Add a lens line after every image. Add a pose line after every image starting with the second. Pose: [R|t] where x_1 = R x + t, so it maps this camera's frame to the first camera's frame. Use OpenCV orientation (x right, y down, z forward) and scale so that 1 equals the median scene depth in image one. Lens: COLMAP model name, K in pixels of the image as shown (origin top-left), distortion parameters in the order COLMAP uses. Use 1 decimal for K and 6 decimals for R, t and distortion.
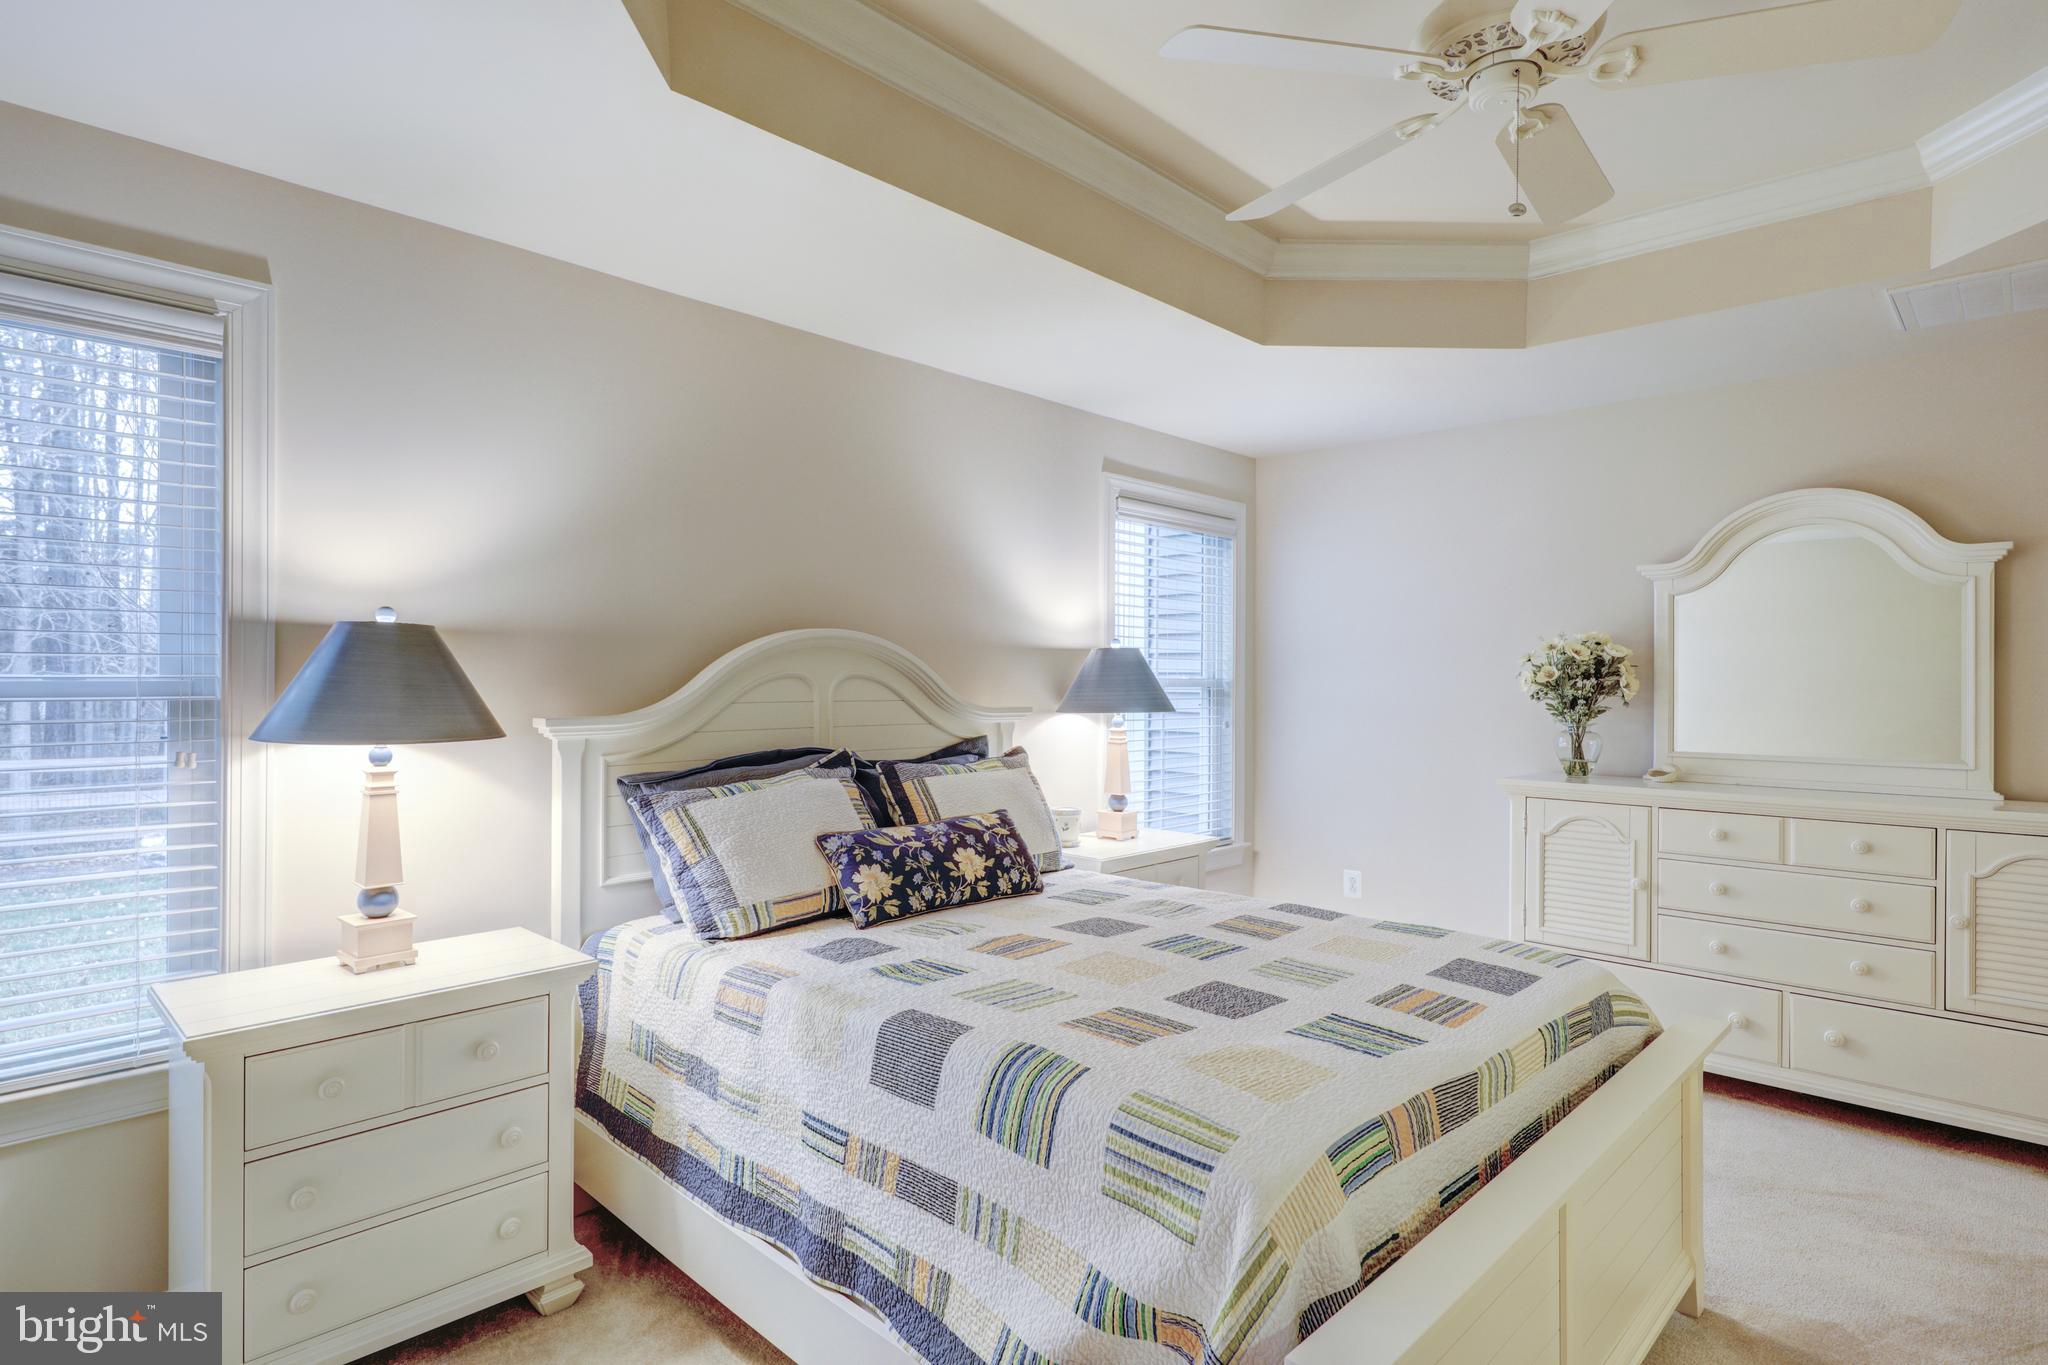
lens RADIAL K [[1054.0, 0, 1032.9], [0, 1054.0, 682.5], [0, 0, 1]] dist [0.003551, -0.000524]
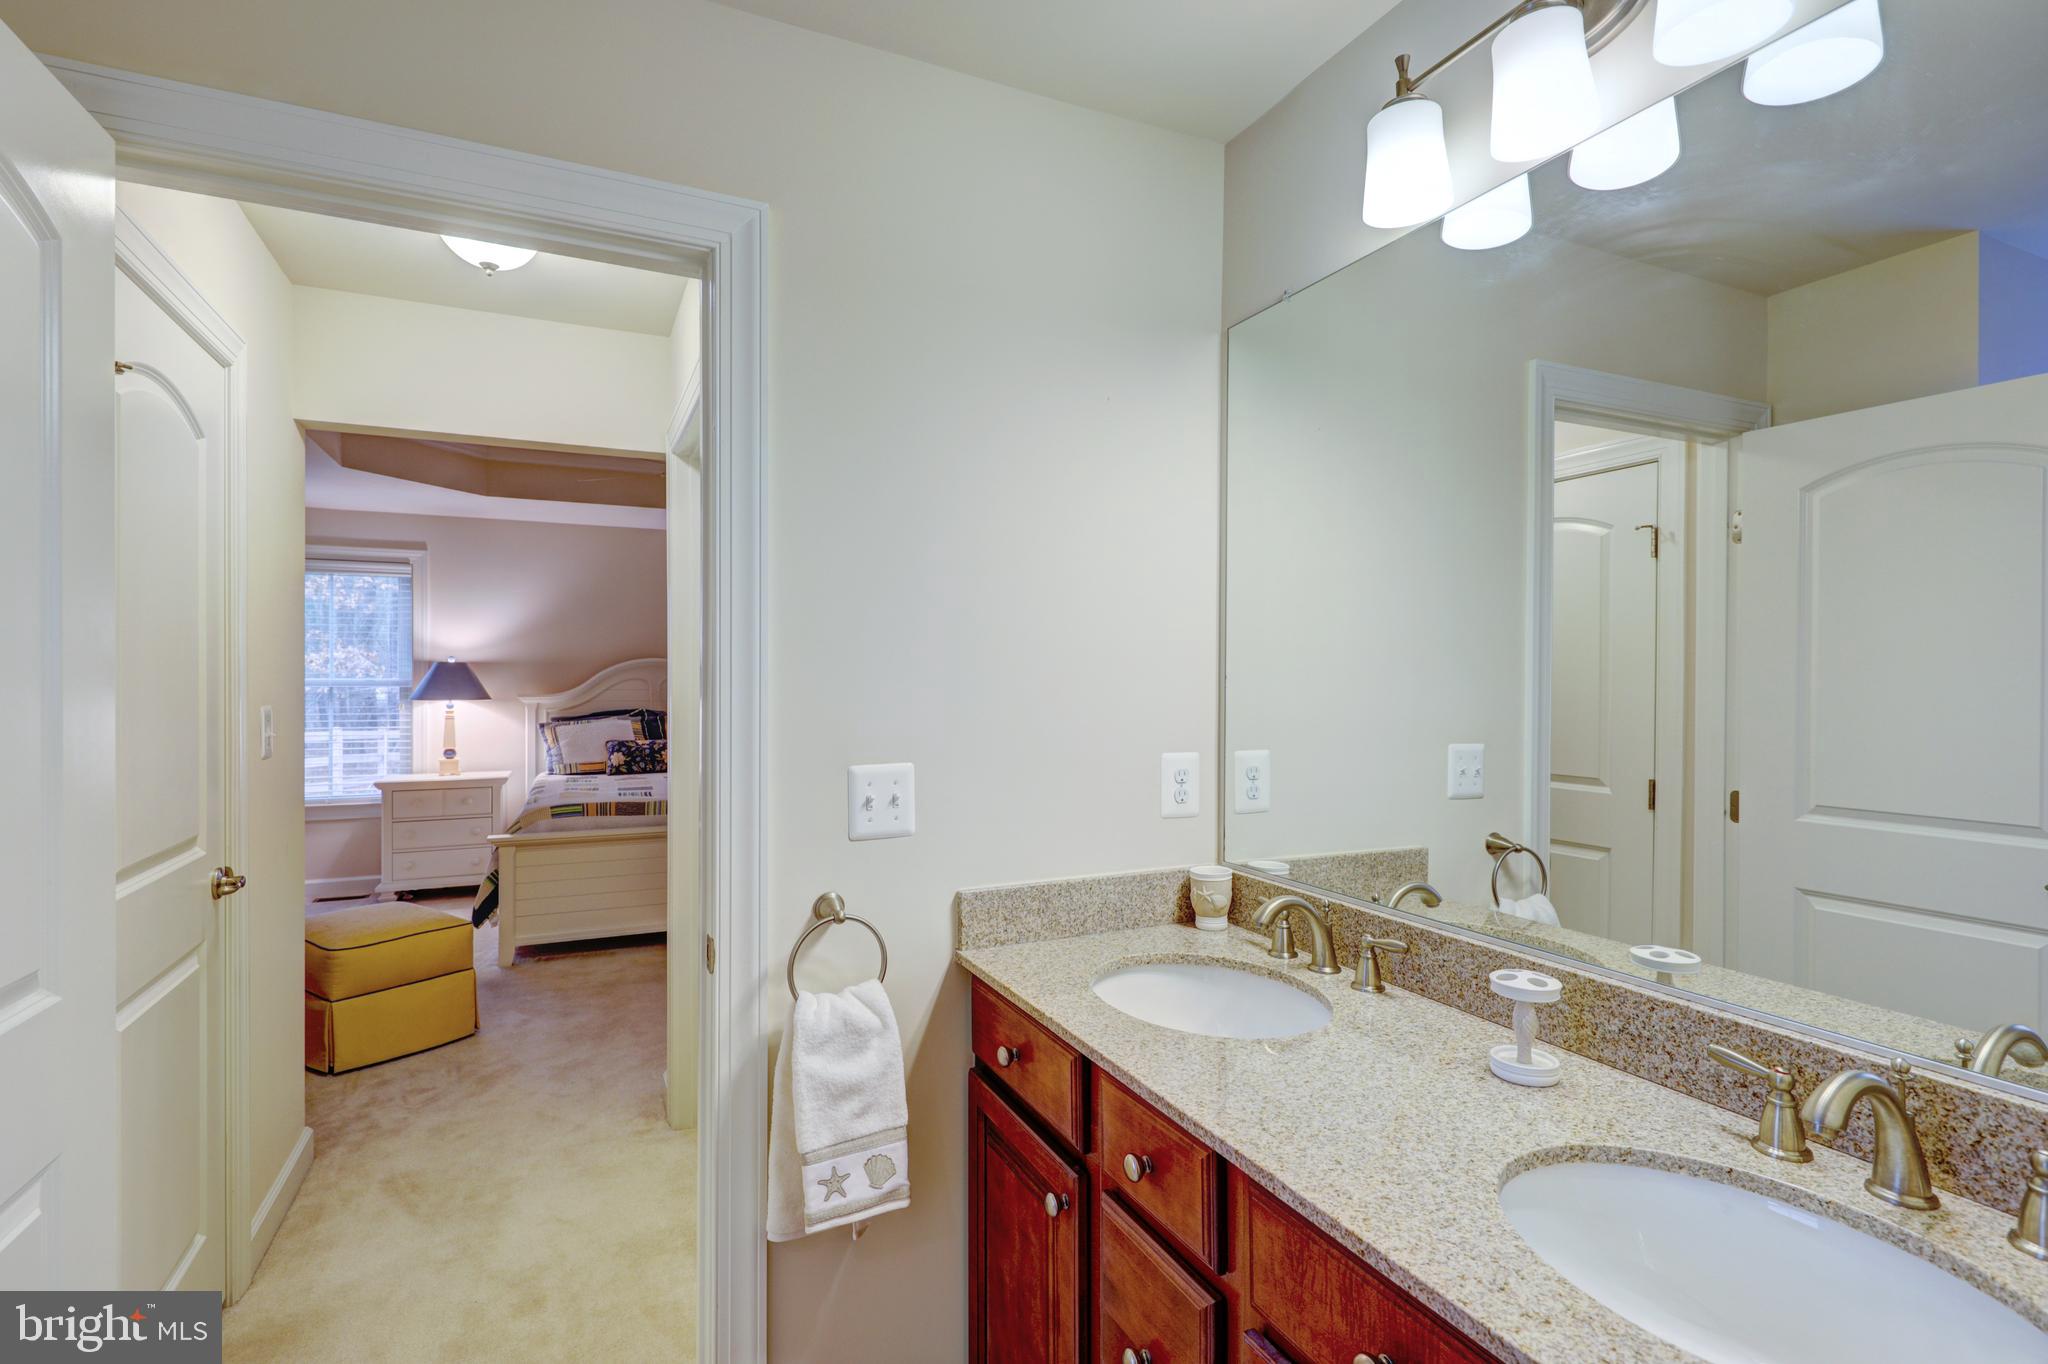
lens RADIAL K [[939.3, 0, 1012.9], [0, 939.3, 682.5], [0, 0, 1]] dist [0.019306, 0.000015]
pose [[0.927713, 0.000079, -0.373295, 1.901549], [0.000721, 0.999998, 0.002005, -0.001717], [0.373294, -0.002129, 0.927711, -0.920620]]
